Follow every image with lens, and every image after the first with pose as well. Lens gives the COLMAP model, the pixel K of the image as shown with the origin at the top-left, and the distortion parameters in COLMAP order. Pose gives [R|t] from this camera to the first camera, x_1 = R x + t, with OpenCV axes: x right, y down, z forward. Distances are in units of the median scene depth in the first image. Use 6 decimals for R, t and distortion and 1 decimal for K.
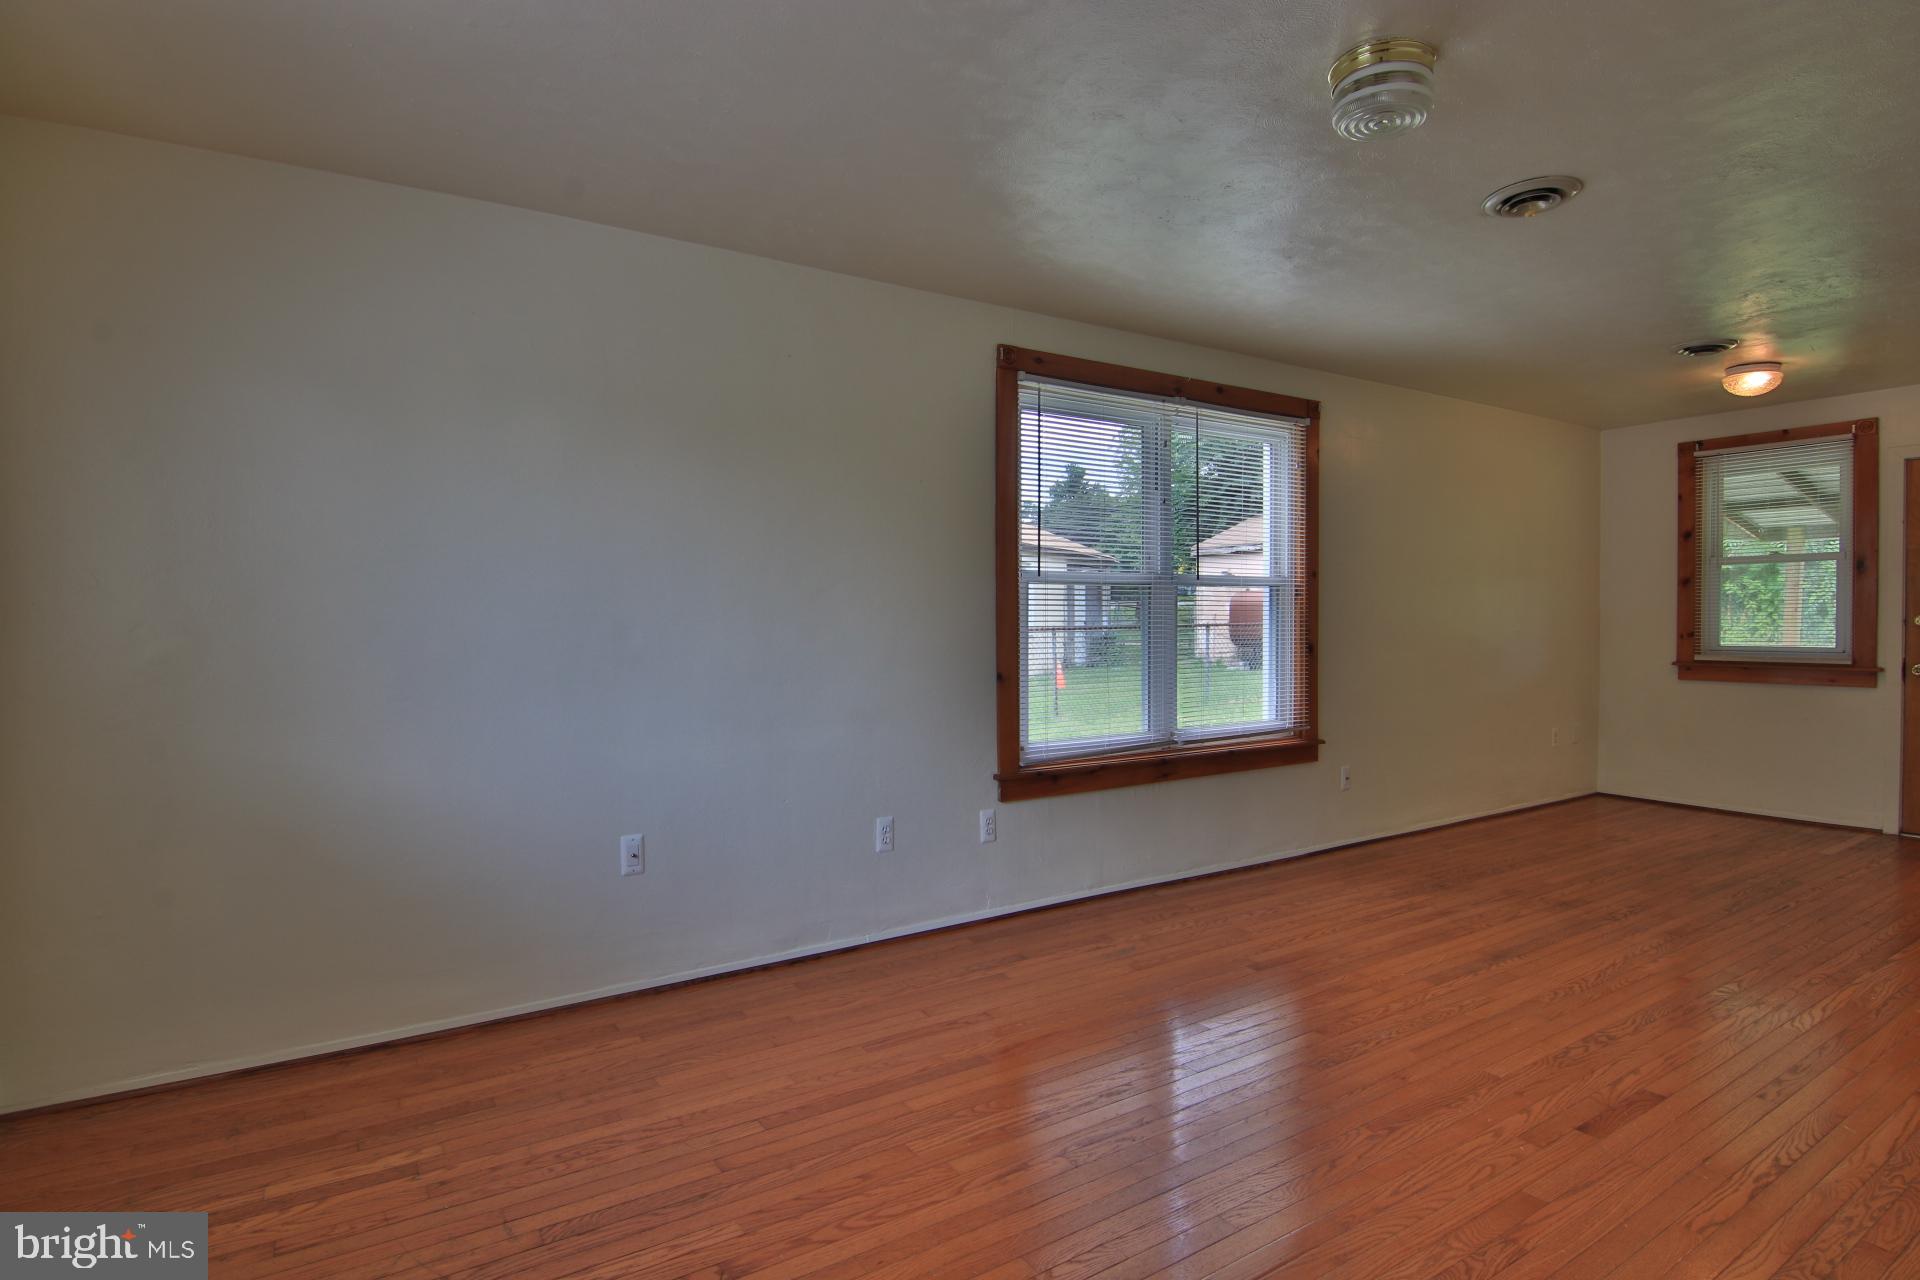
lens RADIAL K [[979.3, 0, 954.7], [0, 979.3, 640.7], [0, 0, 1]] dist [-0.000149, -0.014433]
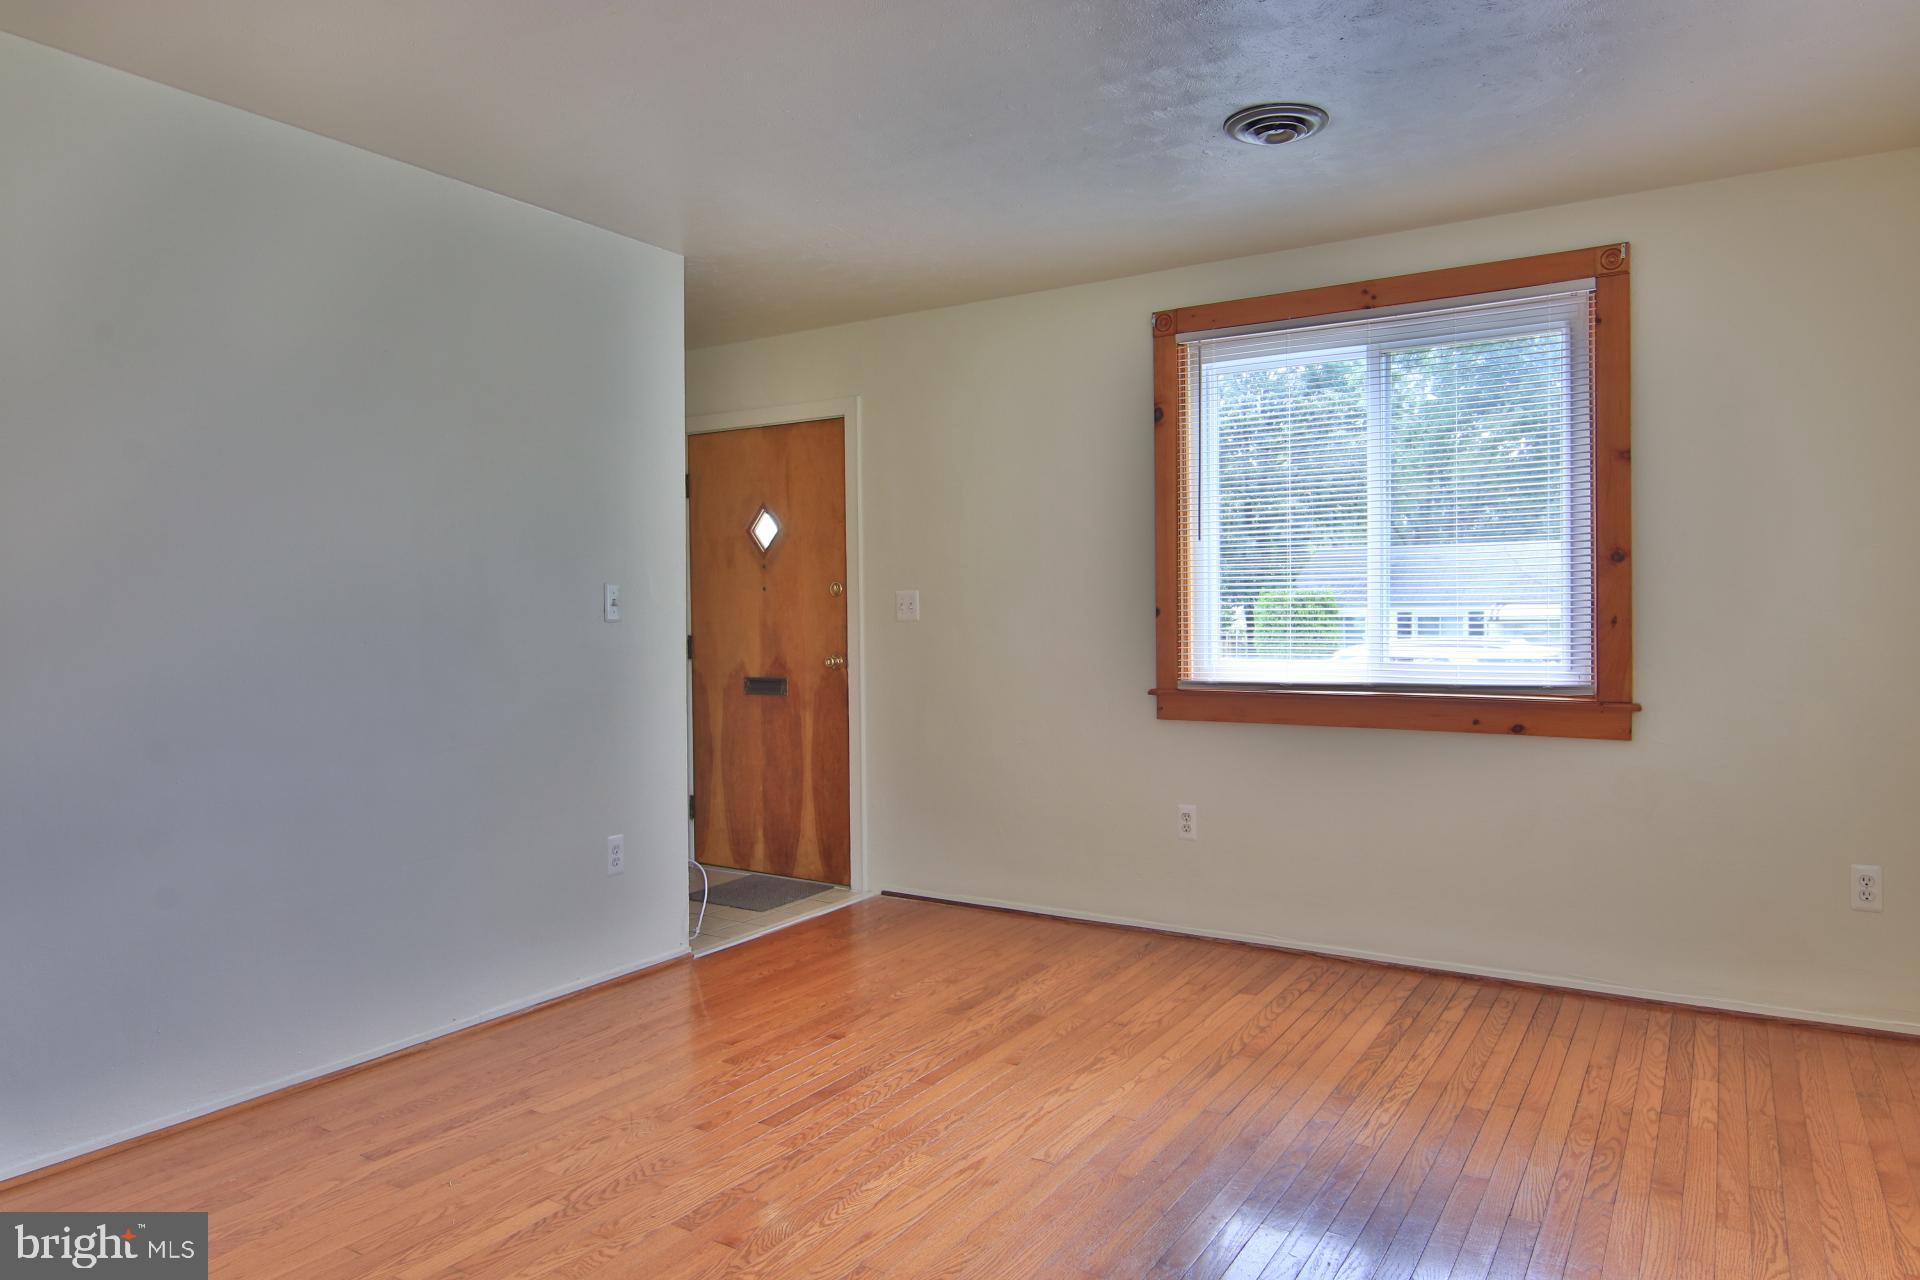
lens RADIAL K [[1220.2, 0, 960.0], [0, 1220.2, 640.0], [0, 0, 1]] dist [0.002786, -0.017971]
pose [[-0.905379, 0.023401, -0.423960, 0.515987], [0.004722, 0.998973, 0.045056, -0.031226], [0.424579, 0.038790, -0.904560, 1.346544]]
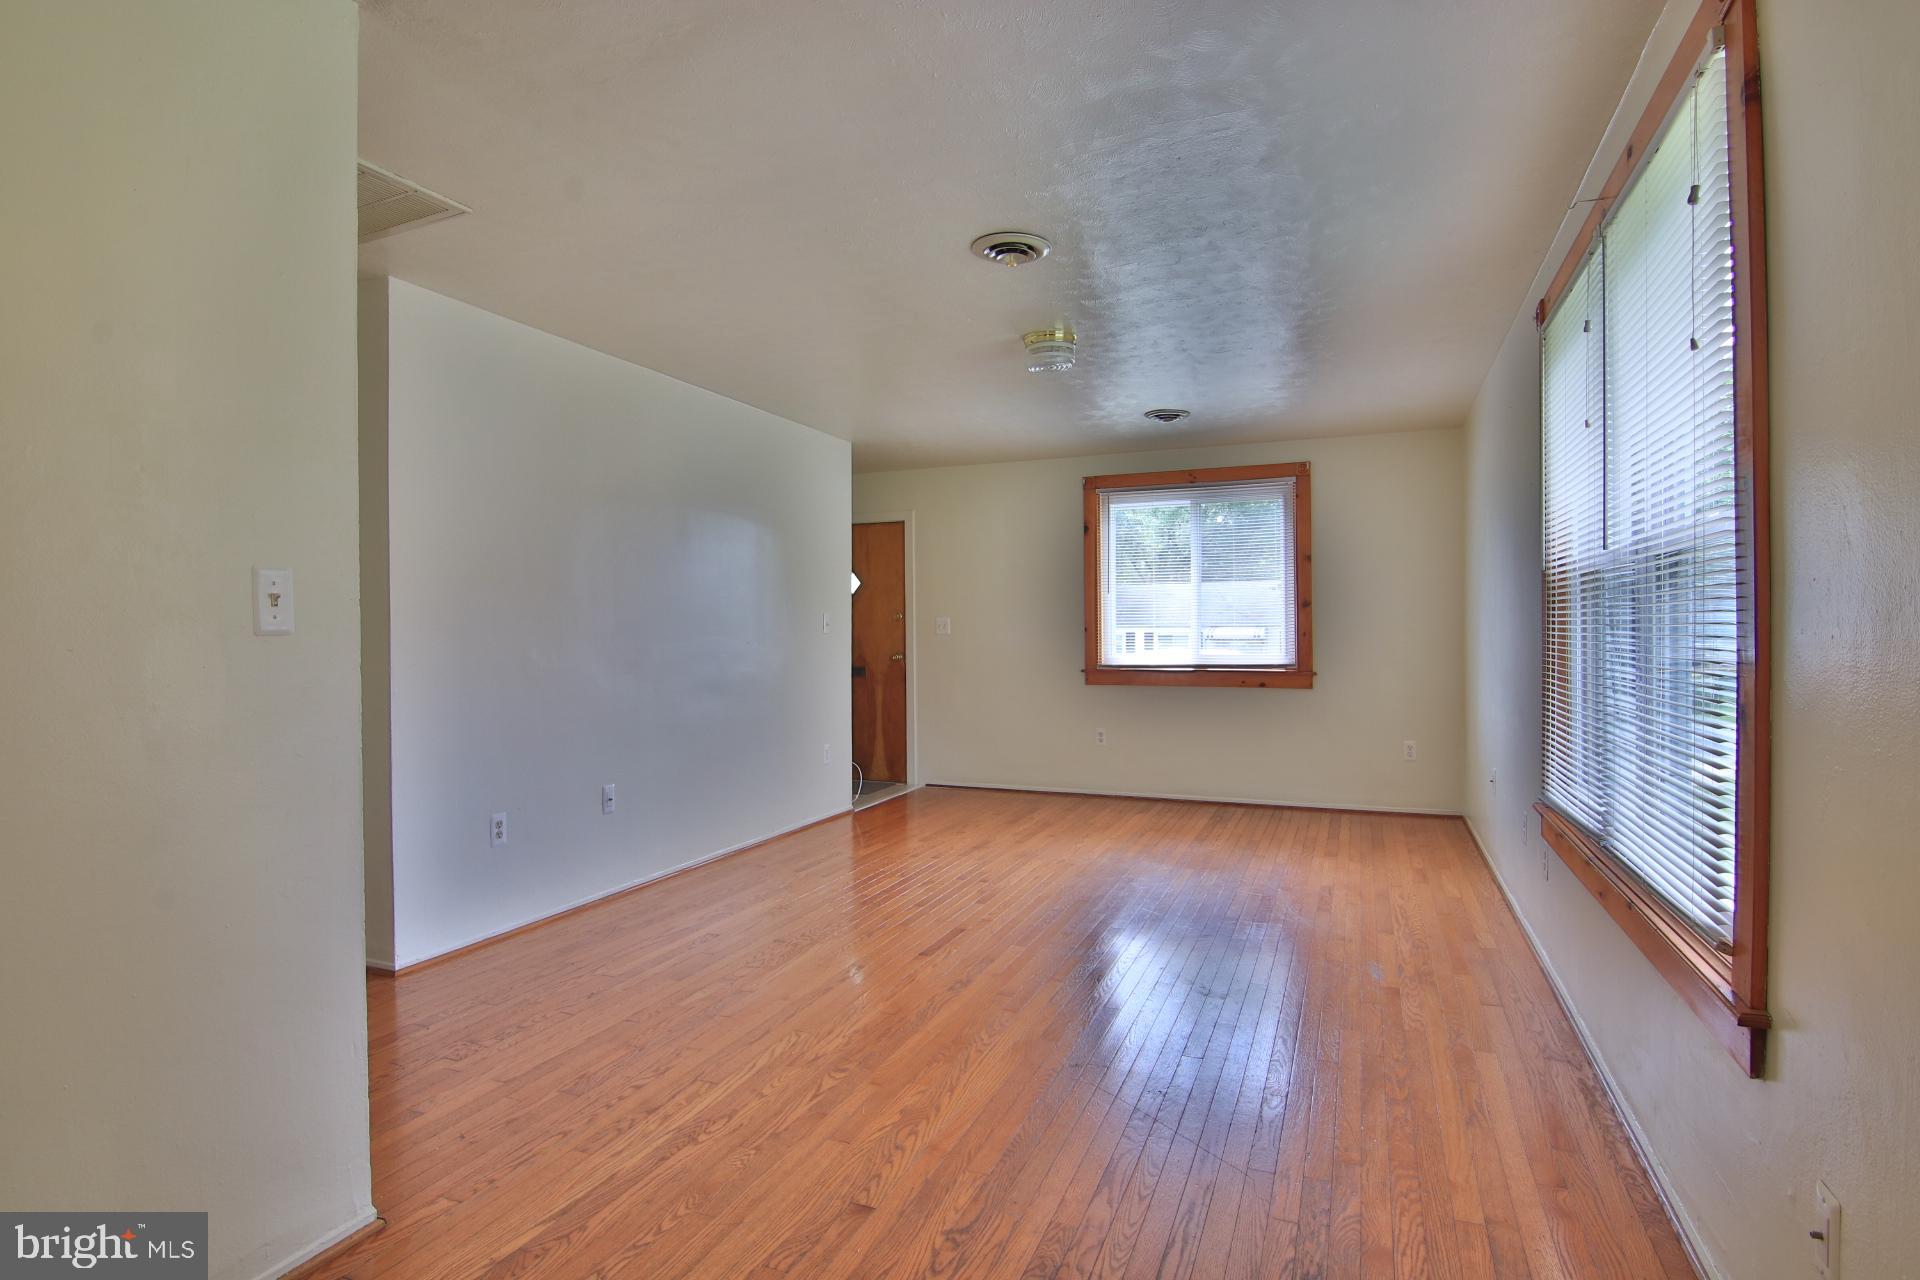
lens RADIAL K [[979.3, 0, 954.7], [0, 979.3, 640.7], [0, 0, 1]] dist [-0.000149, -0.014433]
pose [[-0.821343, 0.016704, -0.570189, 1.255238], [-0.001247, 0.999516, 0.031077, -0.043194], [0.570433, 0.026235, -0.820925, 1.840891]]
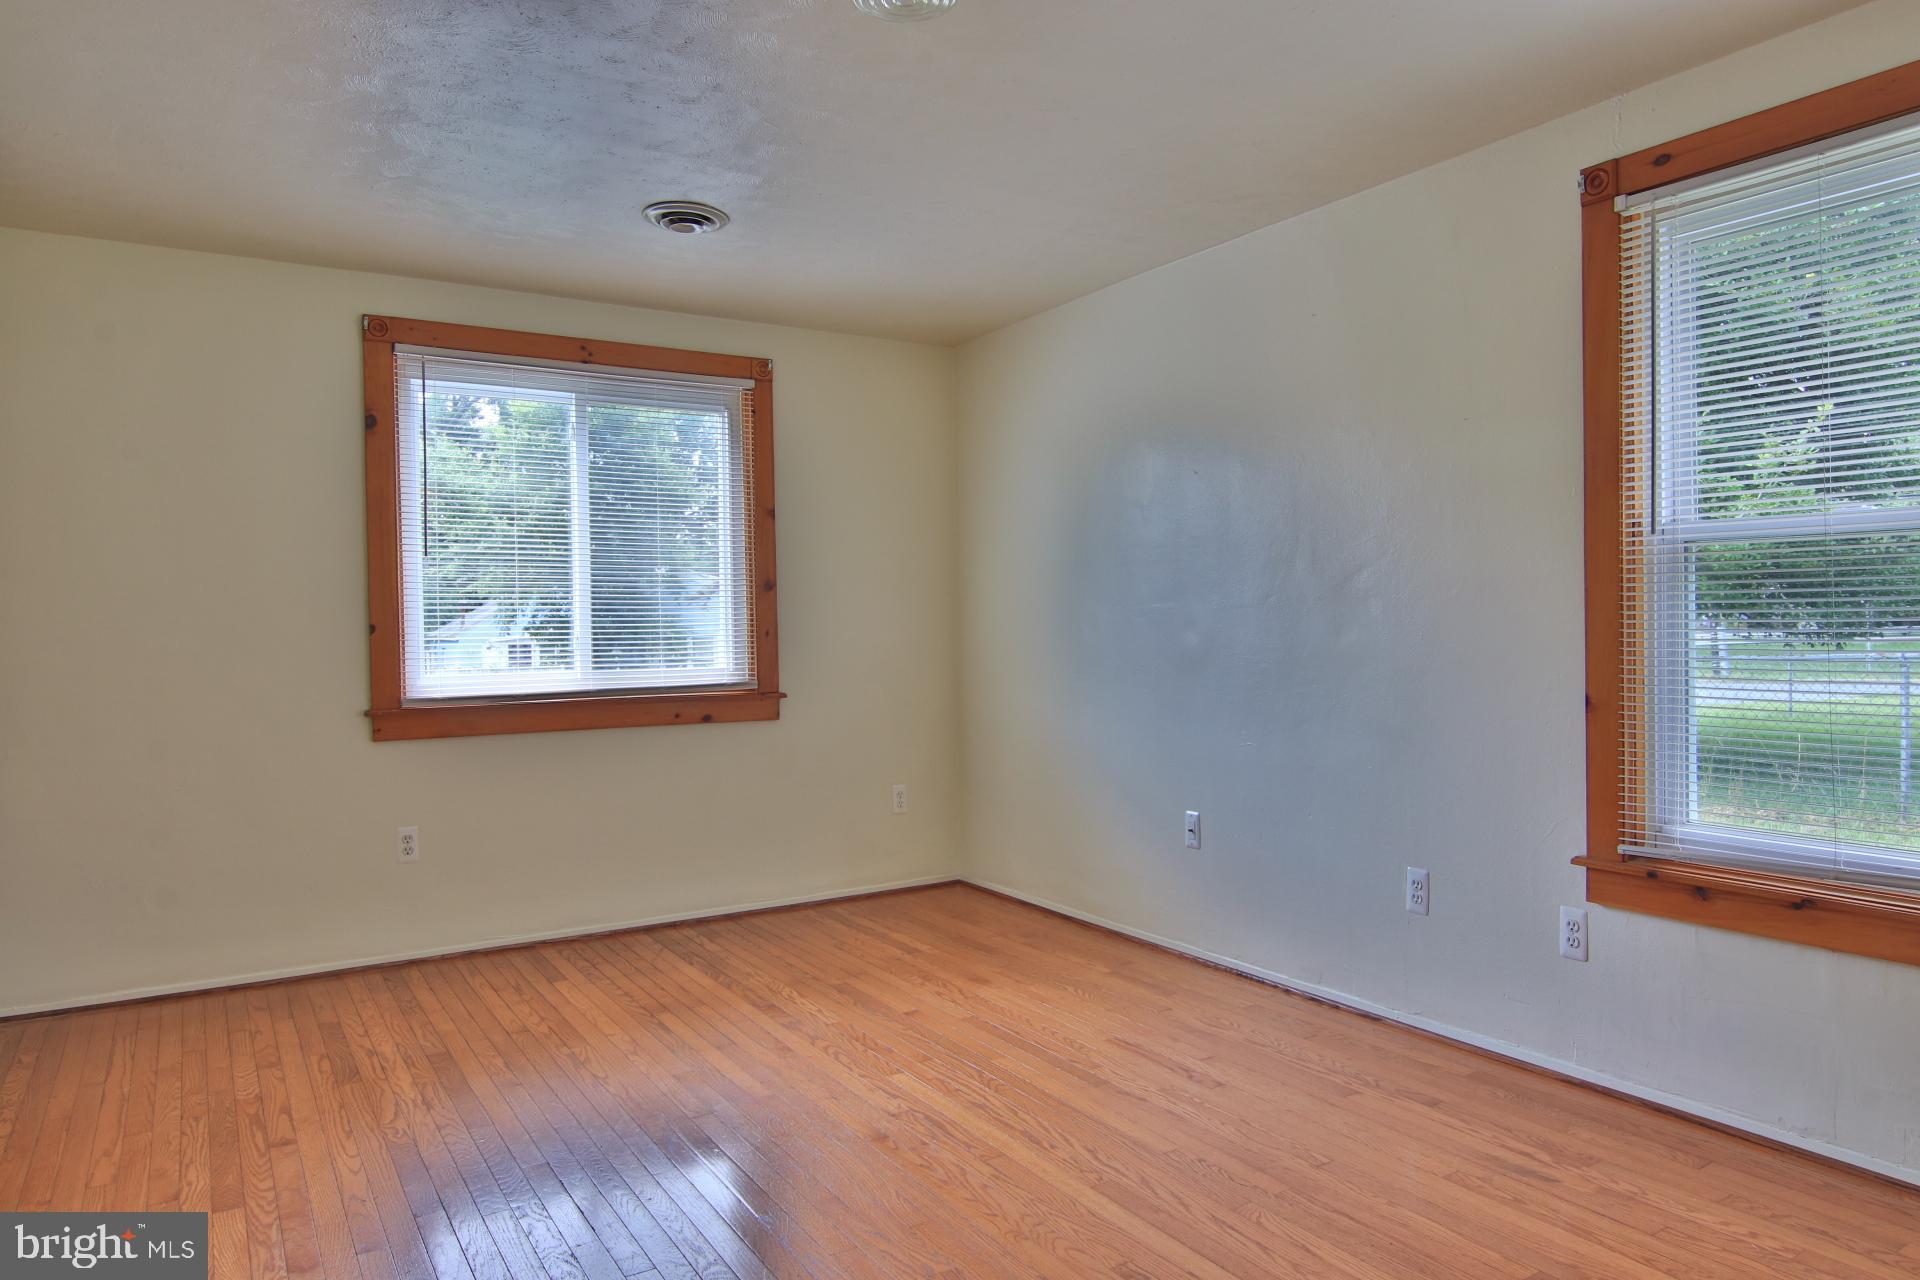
lens RADIAL K [[1220.2, 0, 960.0], [0, 1220.2, 640.0], [0, 0, 1]] dist [0.002786, -0.017971]
pose [[-0.008404, 0.020591, -0.999753, 1.080250], [-0.008293, 0.999752, 0.020661, -0.019402], [0.999930, 0.008464, -0.008231, 0.789839]]
